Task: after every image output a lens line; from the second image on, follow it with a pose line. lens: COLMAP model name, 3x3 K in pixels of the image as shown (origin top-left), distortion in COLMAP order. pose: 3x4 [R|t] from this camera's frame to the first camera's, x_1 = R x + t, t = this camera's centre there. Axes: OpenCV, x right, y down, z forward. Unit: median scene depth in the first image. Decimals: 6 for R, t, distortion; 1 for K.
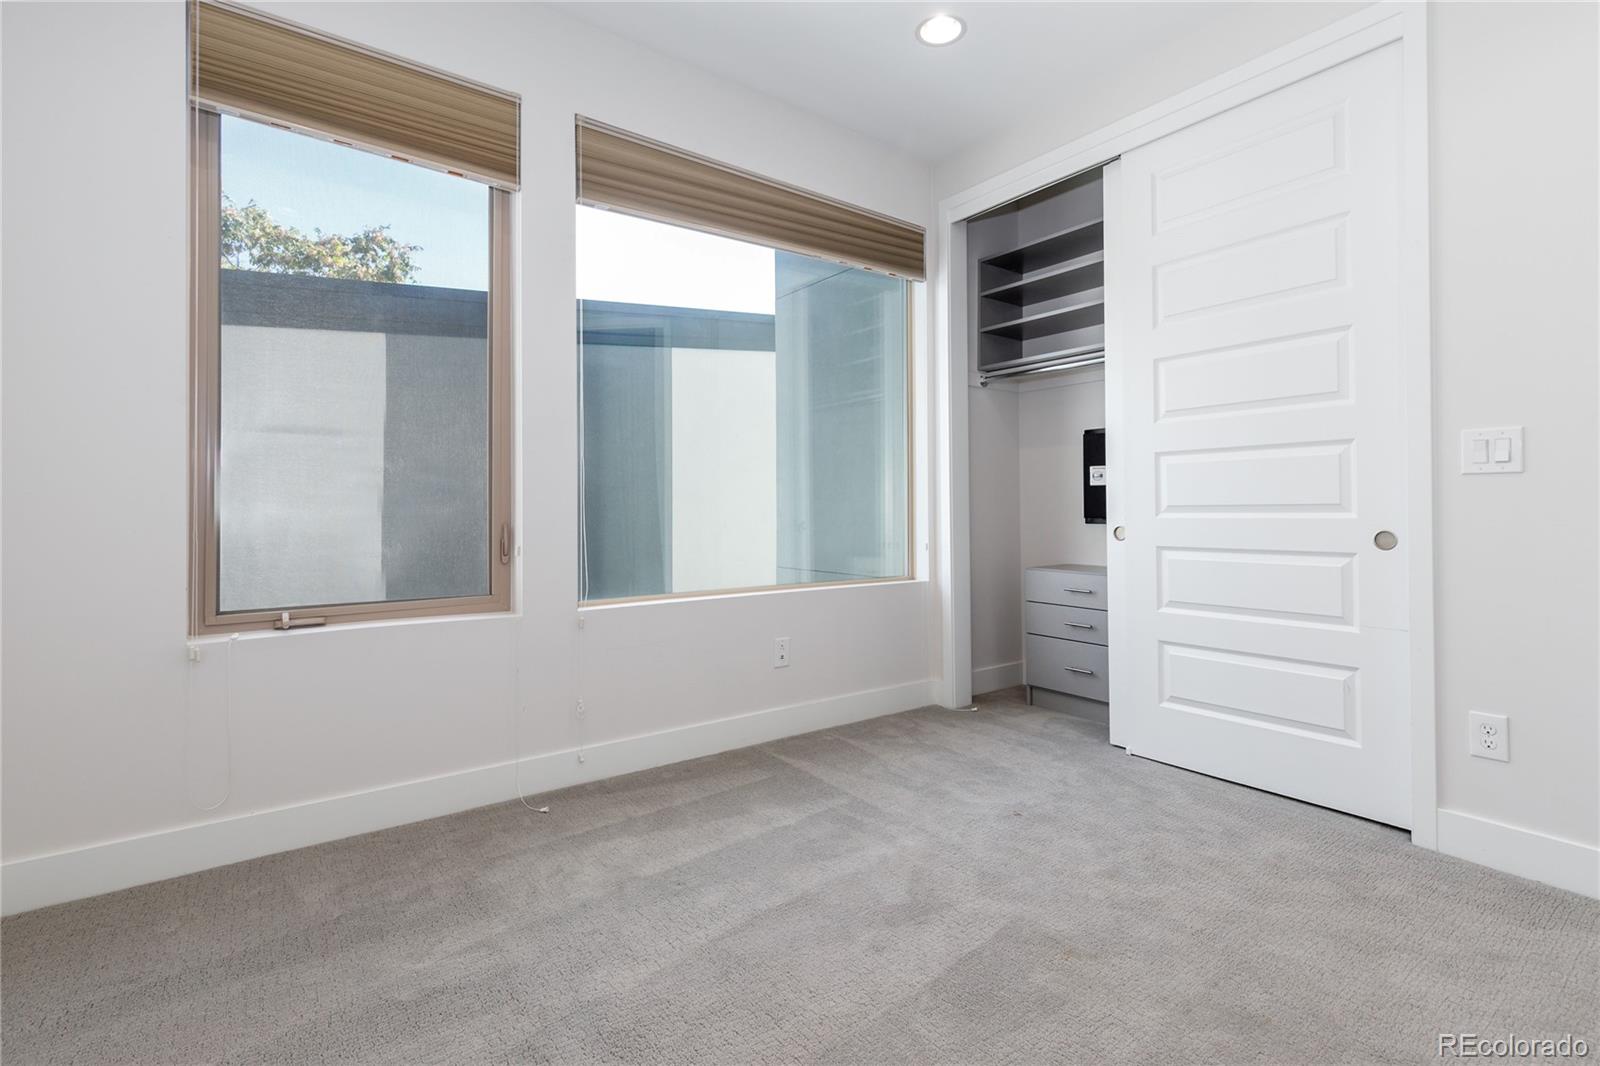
lens RADIAL K [[746.7, 0, 803.1], [0, 746.7, 499.1], [0, 0, 1]] dist [0.008539, 0.000049]
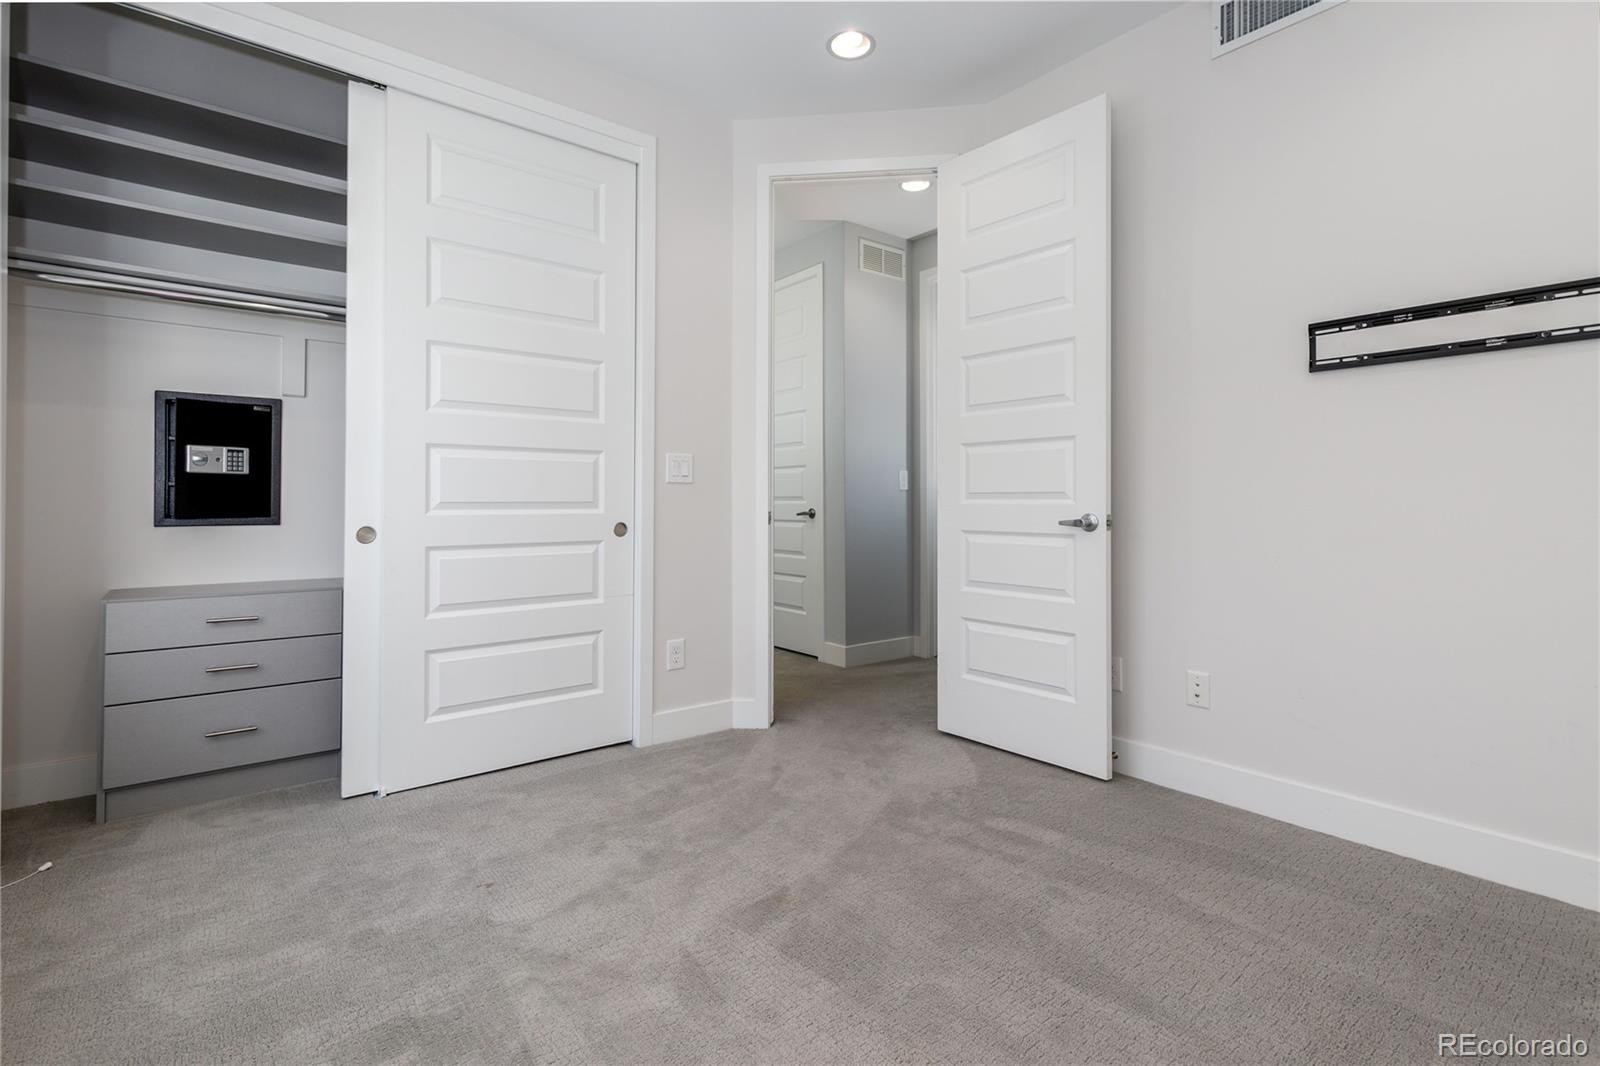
lens RADIAL K [[746.7, 0, 803.1], [0, 746.7, 499.1], [0, 0, 1]] dist [0.008539, 0.000049]
pose [[-0.047000, 0.013182, 0.998808, -0.467852], [-0.014626, 0.999797, -0.013883, 0.011768], [-0.998788, -0.015261, -0.046798, 0.614801]]
